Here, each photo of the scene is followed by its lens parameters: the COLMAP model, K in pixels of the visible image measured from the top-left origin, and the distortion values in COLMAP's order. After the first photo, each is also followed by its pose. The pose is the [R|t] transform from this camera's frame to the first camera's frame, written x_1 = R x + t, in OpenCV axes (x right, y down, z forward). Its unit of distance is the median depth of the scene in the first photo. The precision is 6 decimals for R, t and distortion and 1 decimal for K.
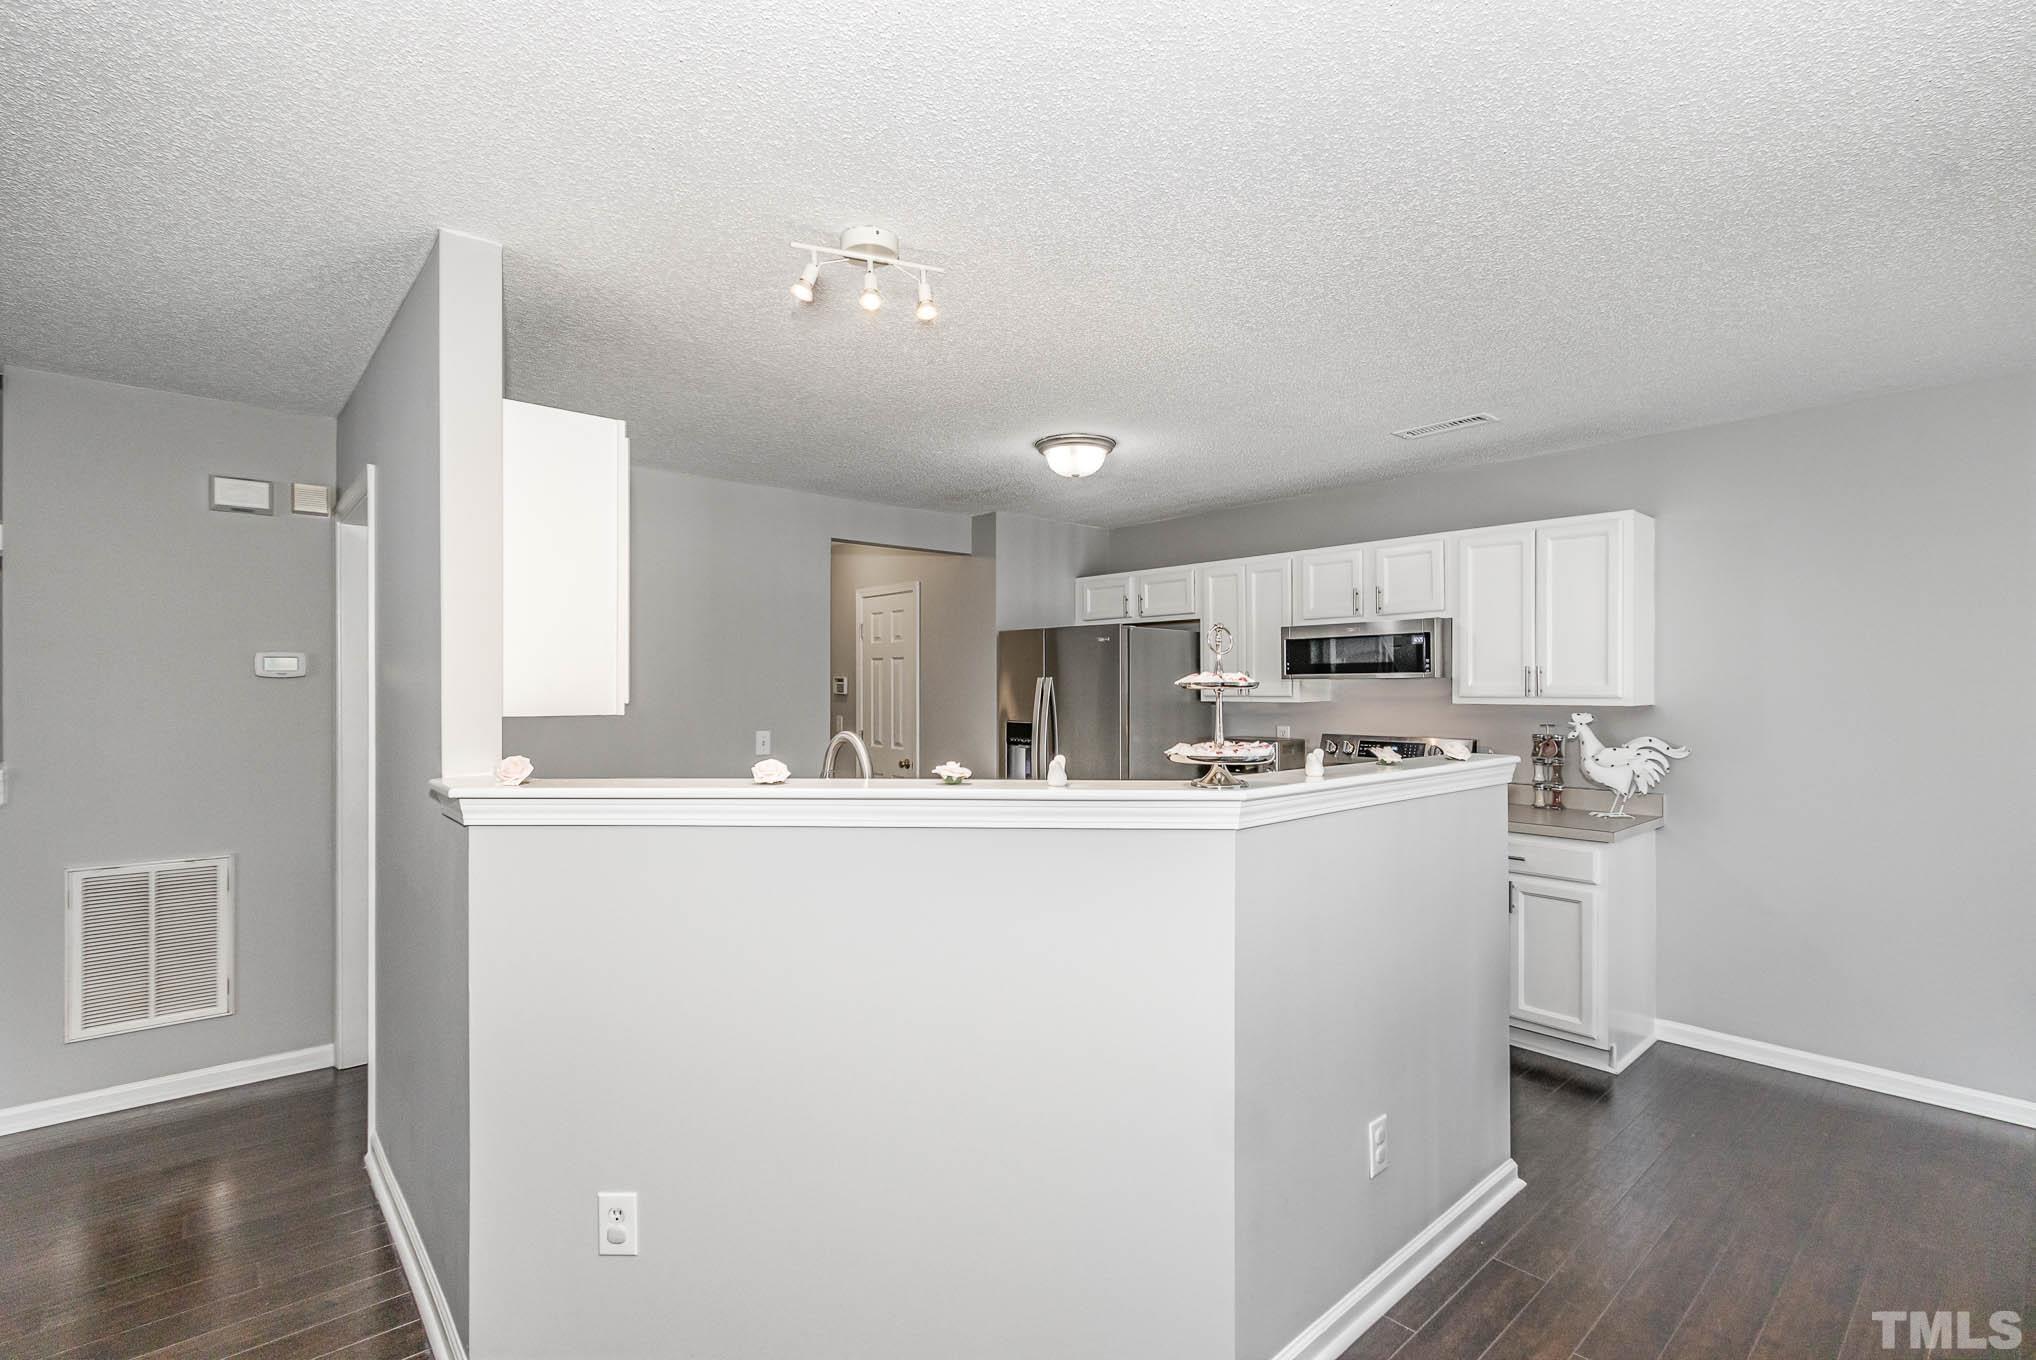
lens RADIAL K [[931.8, 0, 1019.6], [0, 931.8, 688.0], [0, 0, 1]] dist [0.000729, 0.000063]
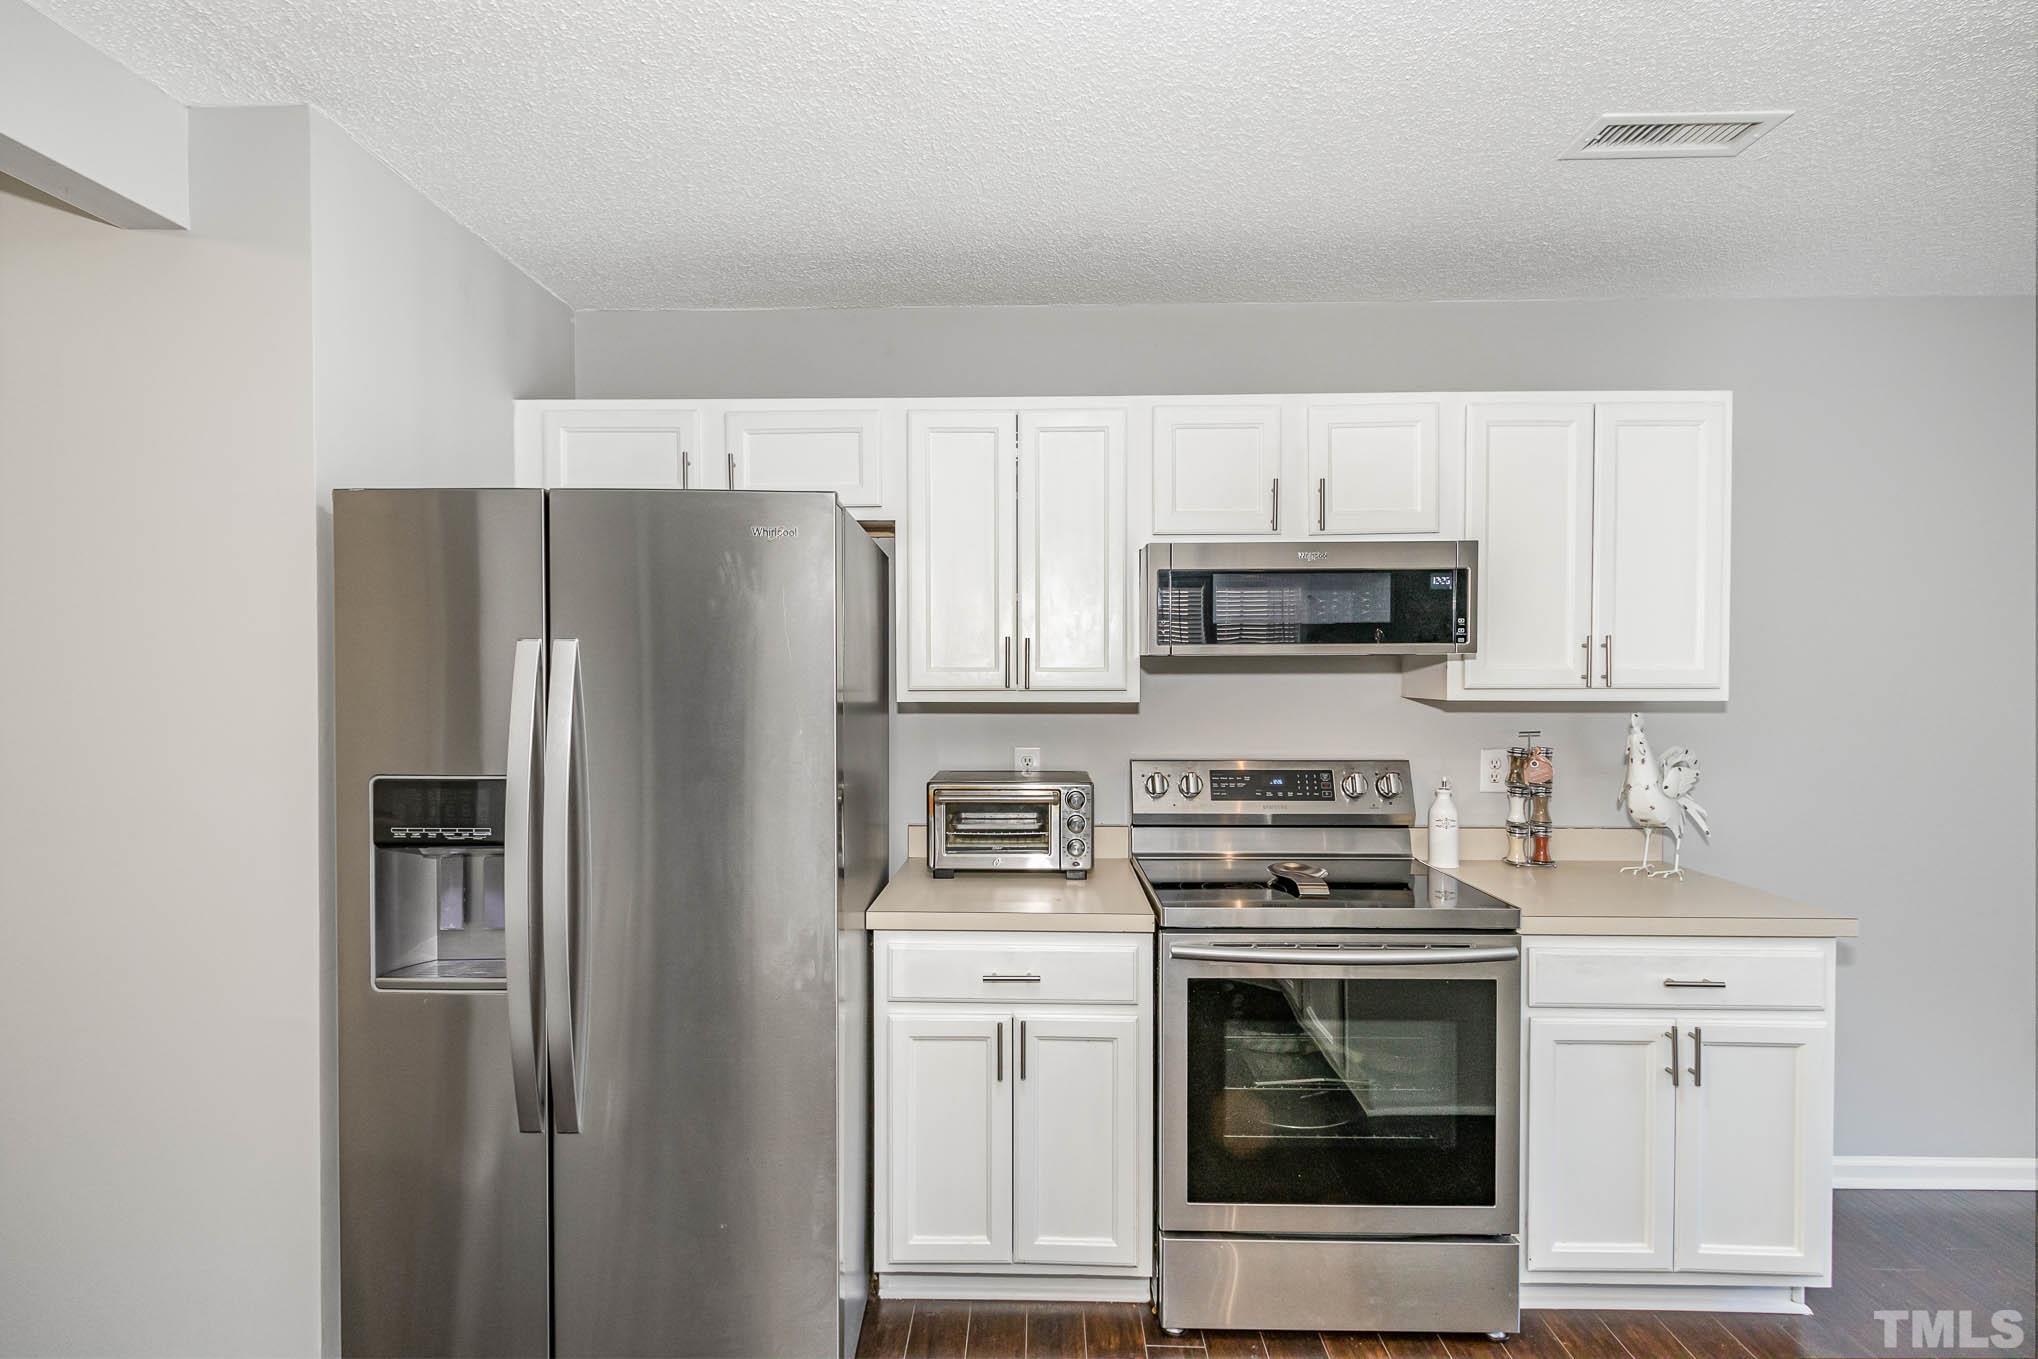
lens RADIAL K [[940.2, 0, 1019.0], [0, 940.2, 679.5], [0, 0, 1]] dist [-0.000721, 0.000277]
pose [[0.678250, -0.001036, 0.734831, -0.134810], [0.000002, 0.999999, 0.001408, 0.003483], [-0.734831, -0.000954, 0.678249, 0.857009]]
